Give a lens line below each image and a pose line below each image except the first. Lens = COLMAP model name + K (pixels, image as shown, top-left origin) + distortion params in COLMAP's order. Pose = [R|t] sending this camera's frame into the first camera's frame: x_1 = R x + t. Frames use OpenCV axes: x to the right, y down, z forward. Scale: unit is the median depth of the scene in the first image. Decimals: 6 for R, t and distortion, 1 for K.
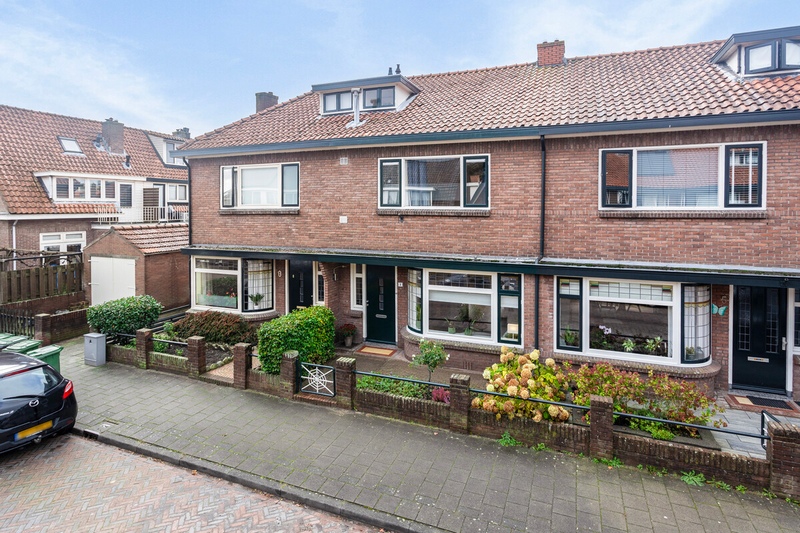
lens RADIAL K [[412.6, 0, 401.5], [0, 412.6, 214.4], [0, 0, 1]] dist [-0.001626, 0.000351]
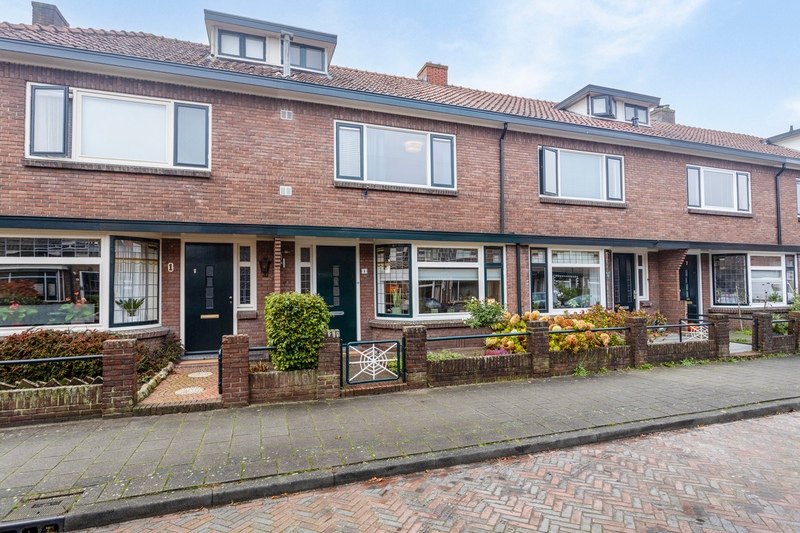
lens RADIAL K [[417.7, 0, 391.9], [0, 417.7, 274.7], [0, 0, 1]] dist [-0.003598, 0.001667]
pose [[0.763915, 0.013417, 0.645177, -0.564552], [0.018172, 0.998940, -0.042290, 0.236553], [-0.645061, 0.044030, 0.762862, 0.343421]]
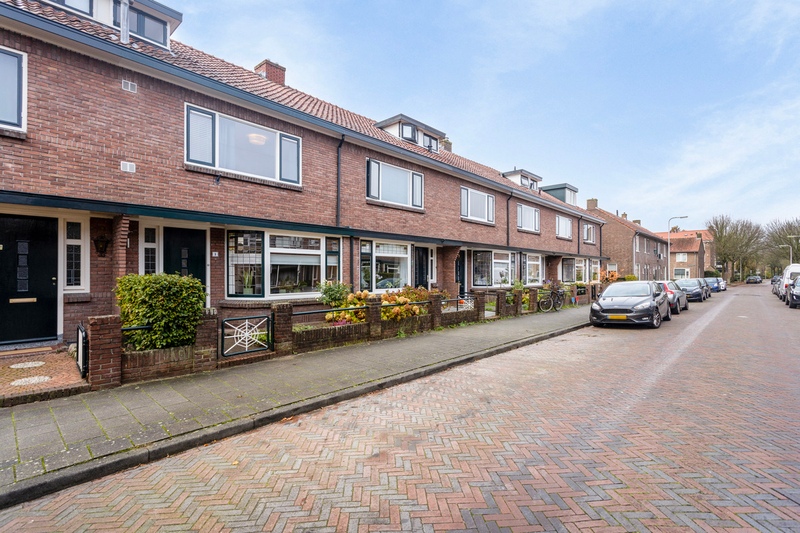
lens RADIAL K [[391.6, 0, 402.5], [0, 391.6, 269.2], [0, 0, 1]] dist [-0.001659, 0.010333]
pose [[0.358127, 0.008345, 0.933636, -0.709200], [0.008523, 0.999889, -0.012206, 0.237832], [-0.933634, 0.012328, 0.358016, 0.357624]]
